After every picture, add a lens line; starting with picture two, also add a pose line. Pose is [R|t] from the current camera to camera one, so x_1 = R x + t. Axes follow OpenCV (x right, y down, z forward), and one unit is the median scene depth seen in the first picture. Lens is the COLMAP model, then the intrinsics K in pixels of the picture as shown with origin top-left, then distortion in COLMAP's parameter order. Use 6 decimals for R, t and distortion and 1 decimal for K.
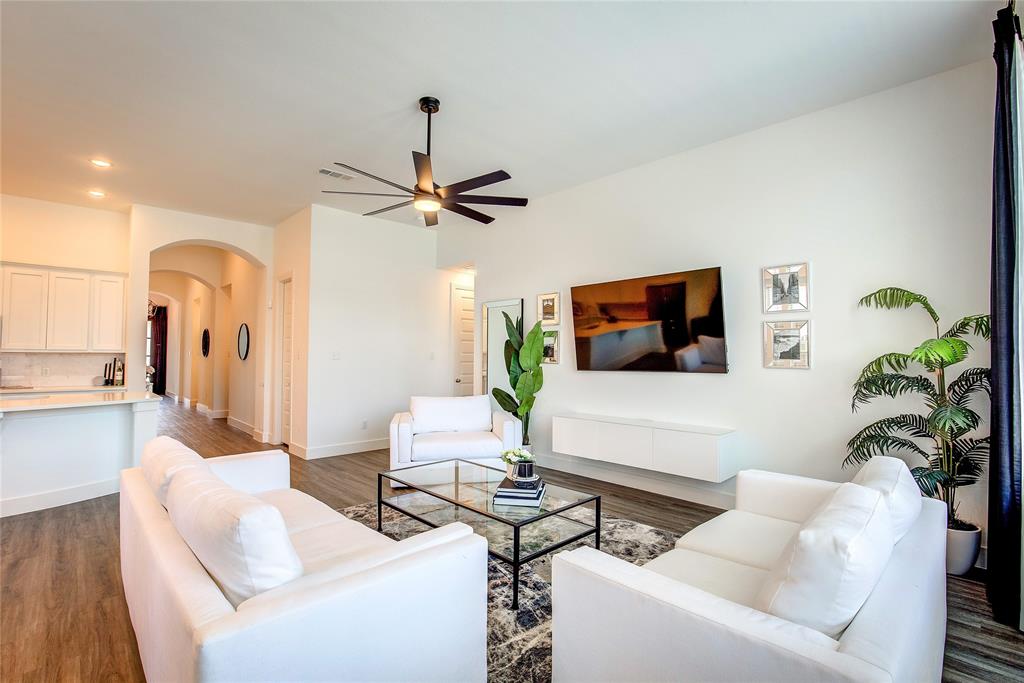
lens RADIAL K [[465.5, 0, 512.1], [0, 465.5, 339.8], [0, 0, 1]] dist [-0.039363, 0.007833]
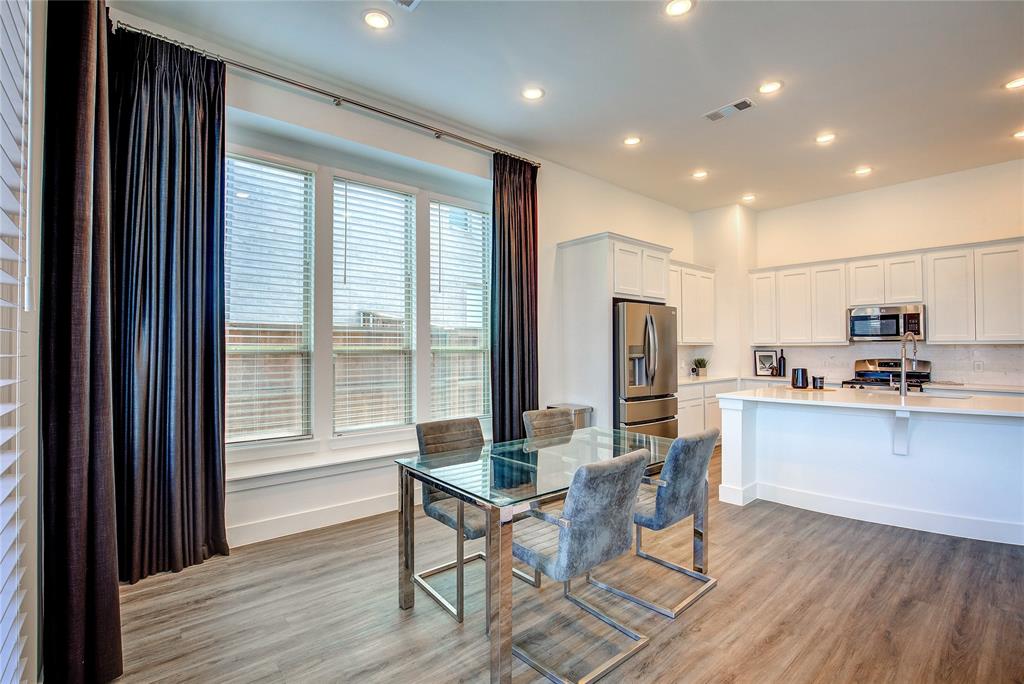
lens RADIAL K [[465.5, 0, 512.1], [0, 465.5, 340.3], [0, 0, 1]] dist [-0.039363, 0.007833]
pose [[-0.071982, -0.017836, -0.997246, -0.146633], [0.029783, 0.999356, -0.020024, 0.014539], [0.996961, -0.031143, -0.071404, 0.218157]]
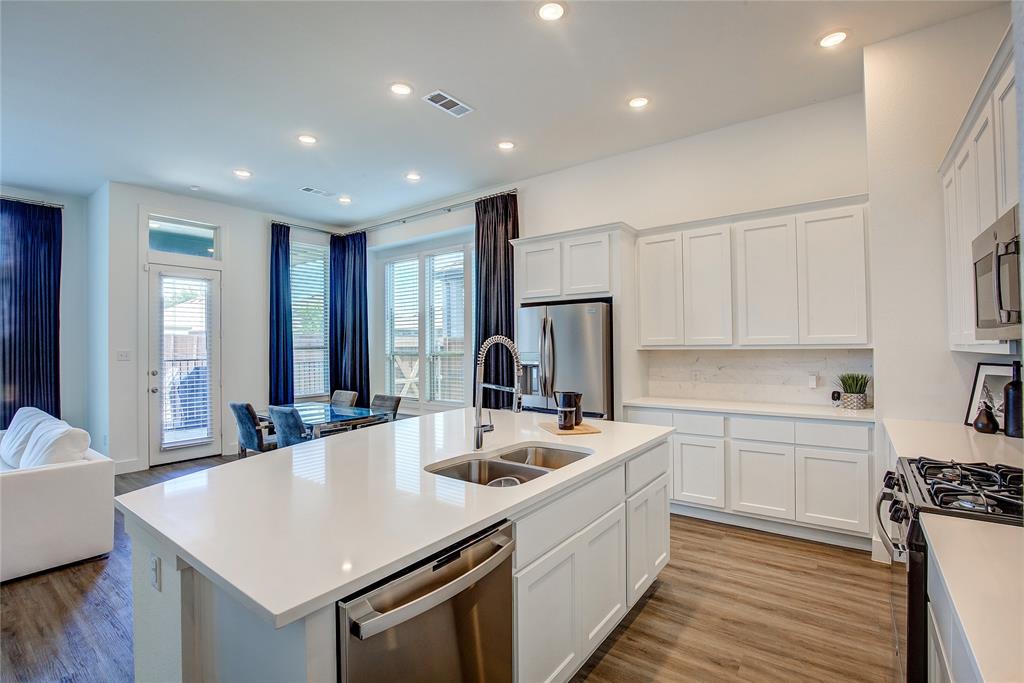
lens RADIAL K [[465.5, 0, 512.1], [0, 465.5, 339.8], [0, 0, 1]] dist [-0.039363, 0.007833]
pose [[-0.987118, 0.006948, -0.159843, -0.940830], [0.013693, 0.999060, -0.041133, 0.026150], [0.159407, -0.042792, -0.986285, 1.289841]]
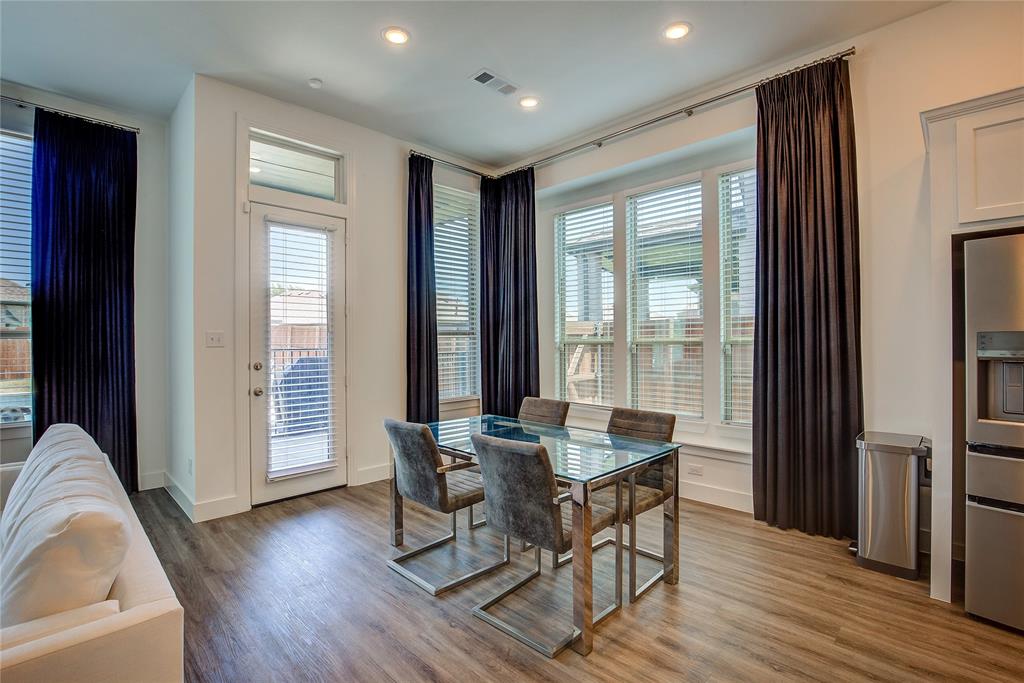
lens RADIAL K [[465.5, 0, 512.1], [0, 465.5, 339.8], [0, 0, 1]] dist [-0.039363, 0.007833]
pose [[-0.999825, 0.004557, -0.018127, -0.654505], [0.005139, 0.999467, -0.032236, 0.032199], [0.017971, -0.032324, -0.999316, 0.804596]]
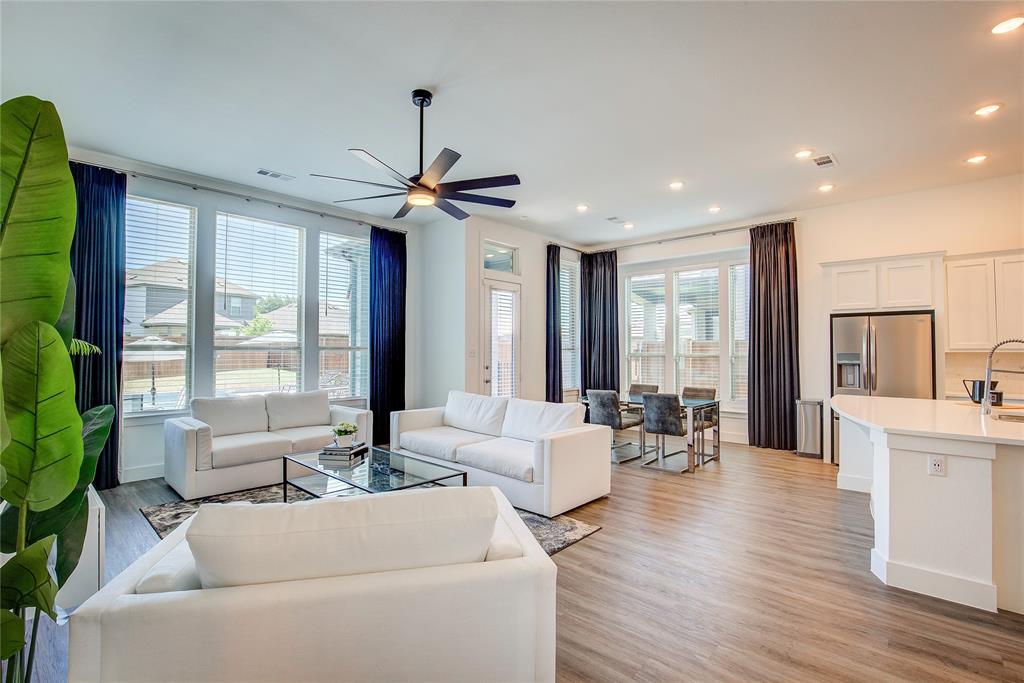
lens RADIAL K [[465.5, 0, 512.1], [0, 465.5, 339.8], [0, 0, 1]] dist [-0.039363, 0.007833]
pose [[-0.998383, -0.005345, -0.056588, -0.244085], [-0.002247, 0.998502, -0.054673, 0.043310], [0.056795, -0.054457, -0.996900, 1.460239]]
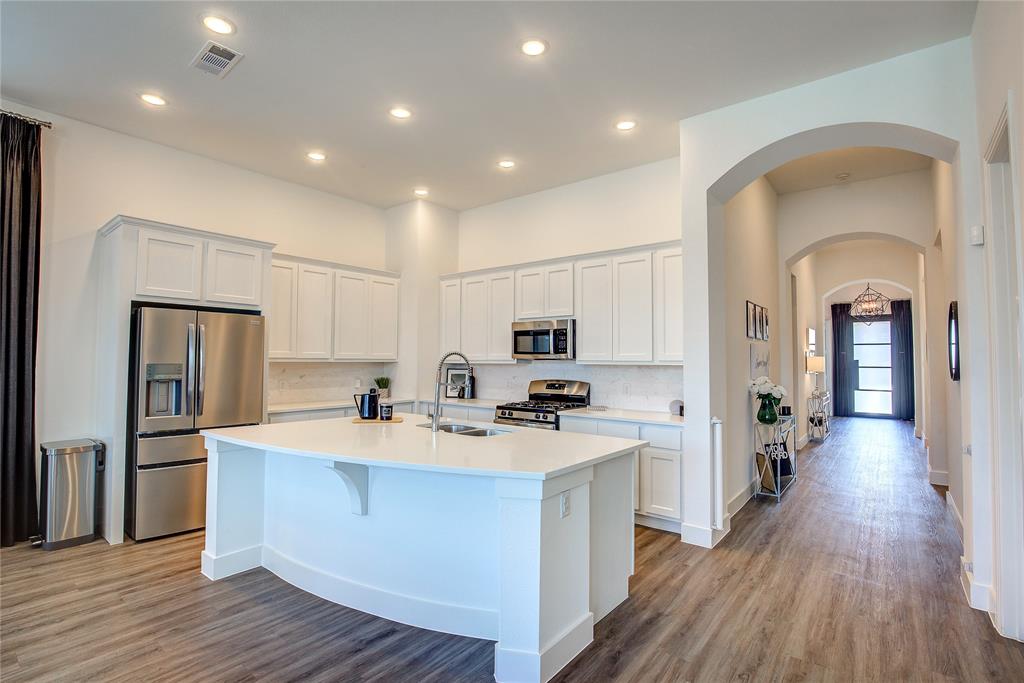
lens RADIAL K [[479.7, 0, 512.0], [0, 479.7, 341.5], [0, 0, 1]] dist [-0.031500, 0.000632]
pose [[0.121935, -0.038821, -0.991779, -0.307958], [0.022290, 0.999090, -0.036366, 0.017894], [0.992288, -0.017673, 0.122689, 0.859526]]
